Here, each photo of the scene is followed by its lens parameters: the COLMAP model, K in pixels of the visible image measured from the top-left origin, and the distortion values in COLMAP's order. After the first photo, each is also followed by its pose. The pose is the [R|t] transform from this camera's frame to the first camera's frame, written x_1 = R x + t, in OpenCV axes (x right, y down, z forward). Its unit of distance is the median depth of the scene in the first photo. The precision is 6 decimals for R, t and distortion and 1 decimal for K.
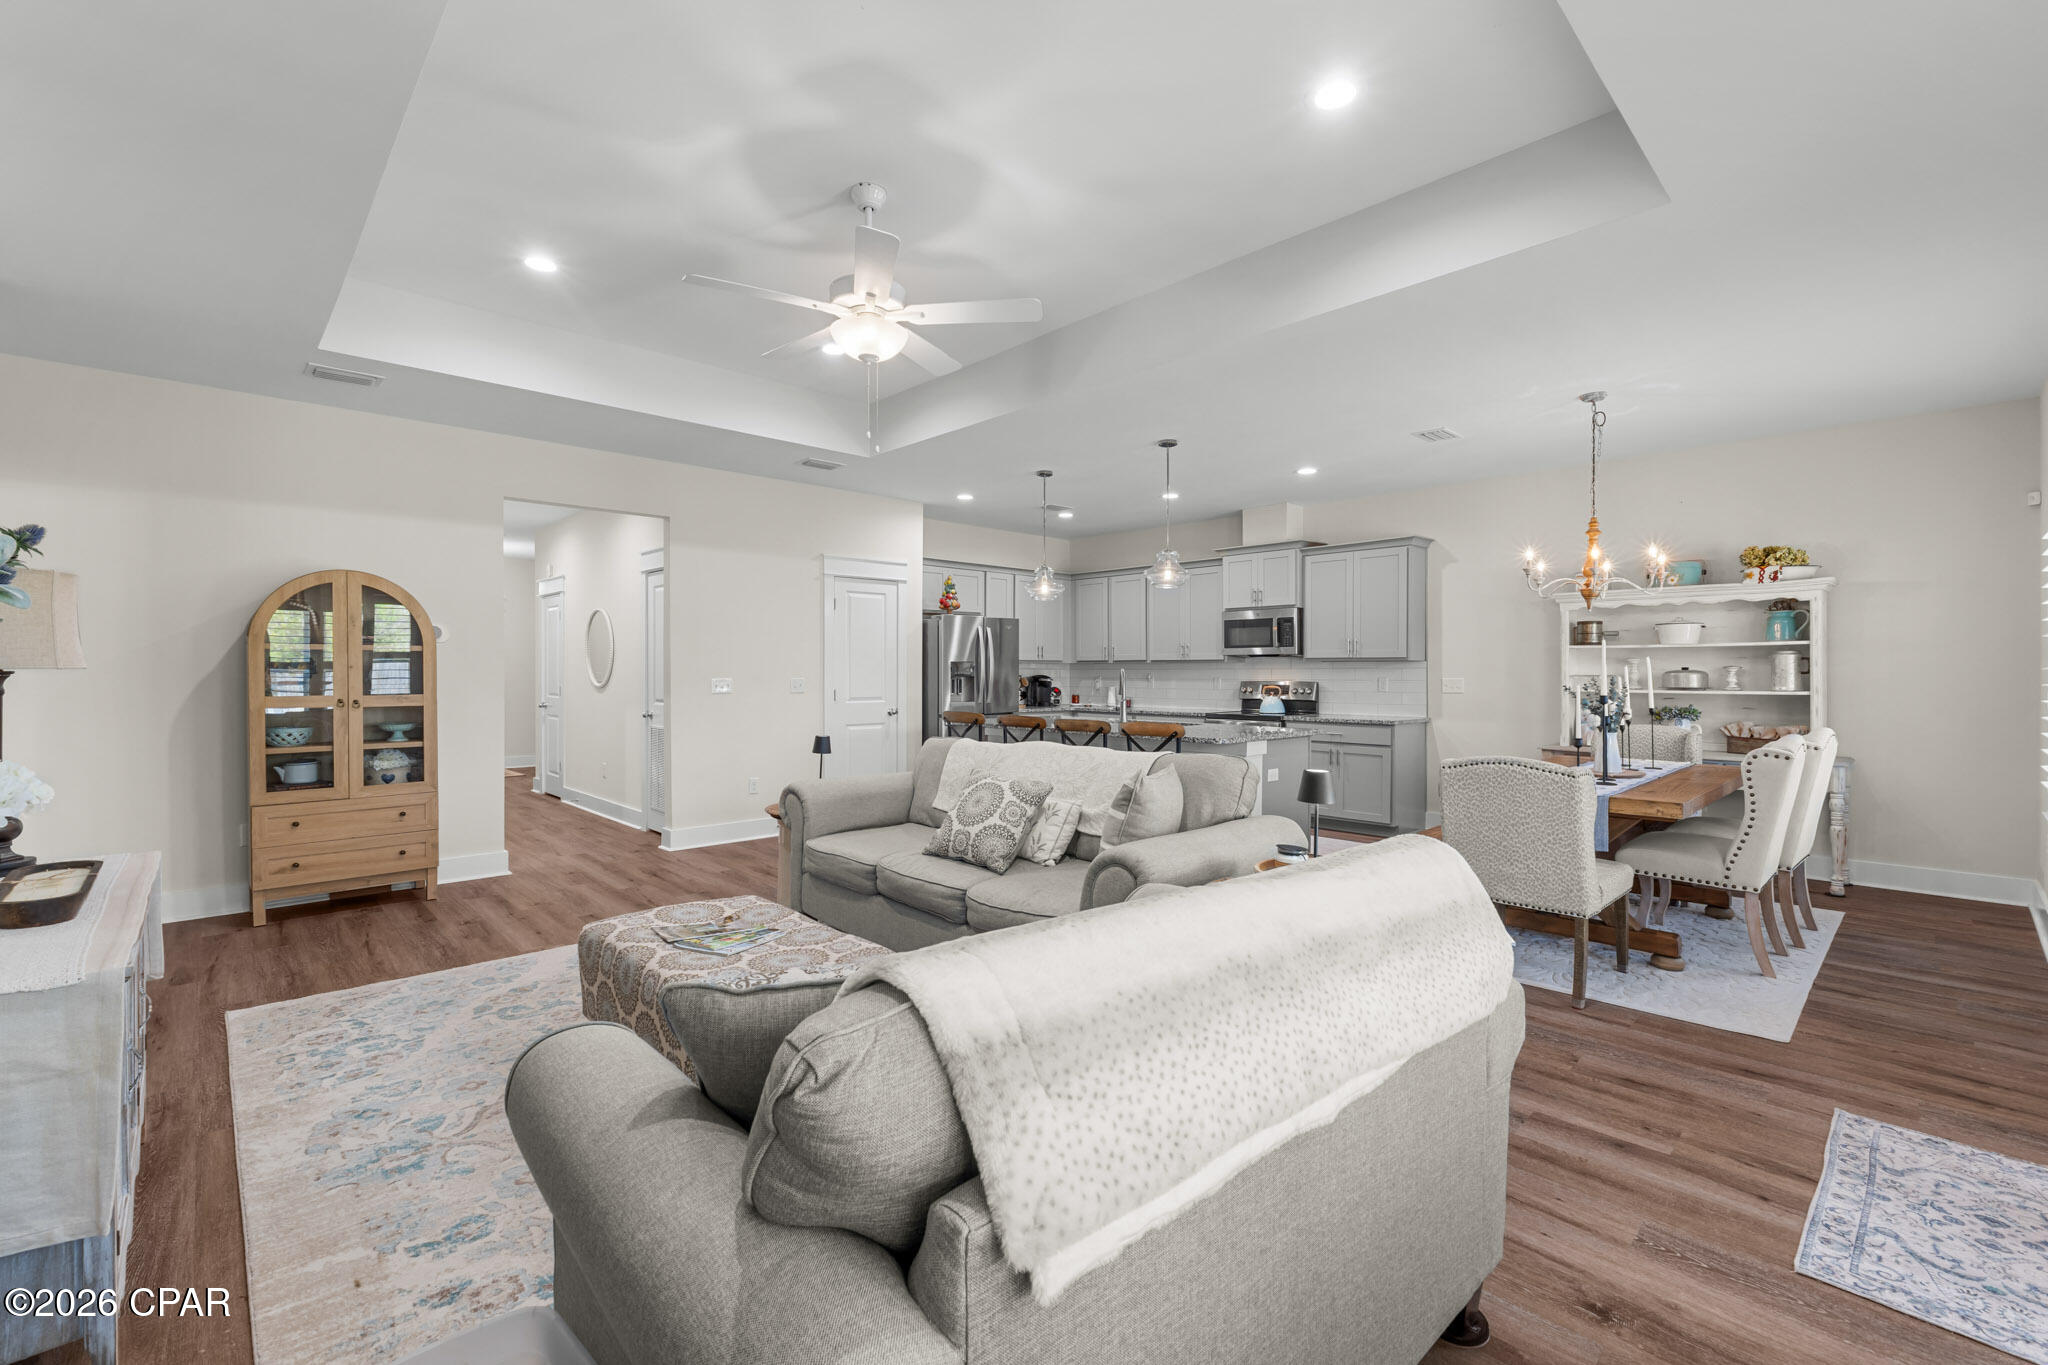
lens RADIAL K [[871.7, 0, 1023.9], [0, 871.7, 673.2], [0, 0, 1]] dist [-0.010589, 0.001047]
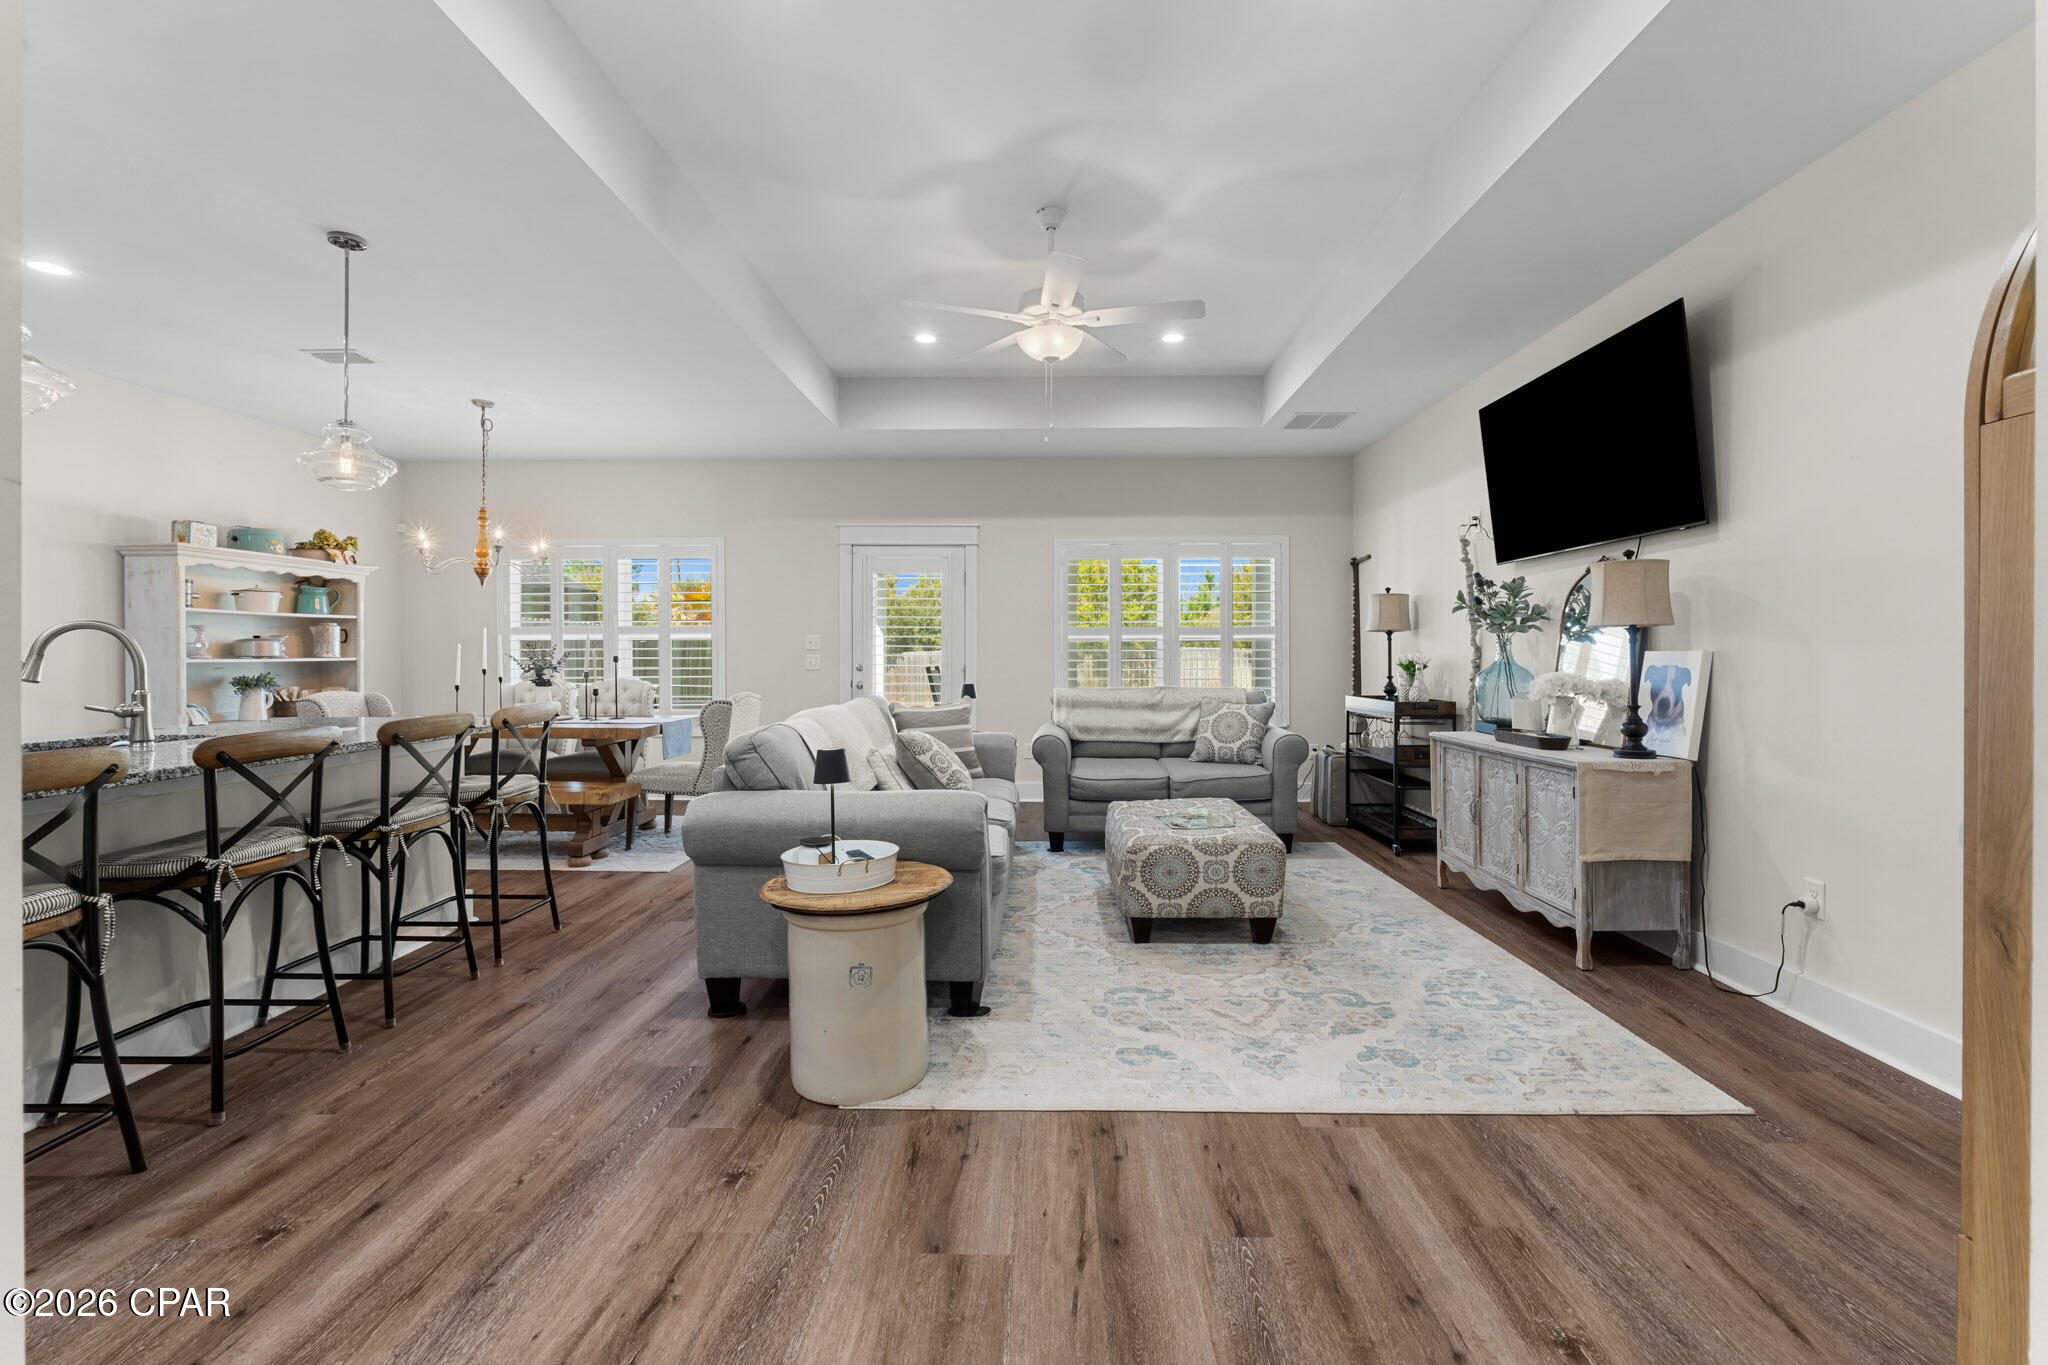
lens RADIAL K [[871.7, 0, 1031.0], [0, 871.7, 659.2], [0, 0, 1]] dist [-0.010589, 0.001047]
pose [[-0.712465, -0.005782, 0.701684, -0.618752], [0.002907, 0.999933, 0.011191, 0.012780], [-0.701702, 0.010014, -0.712400, 1.178628]]
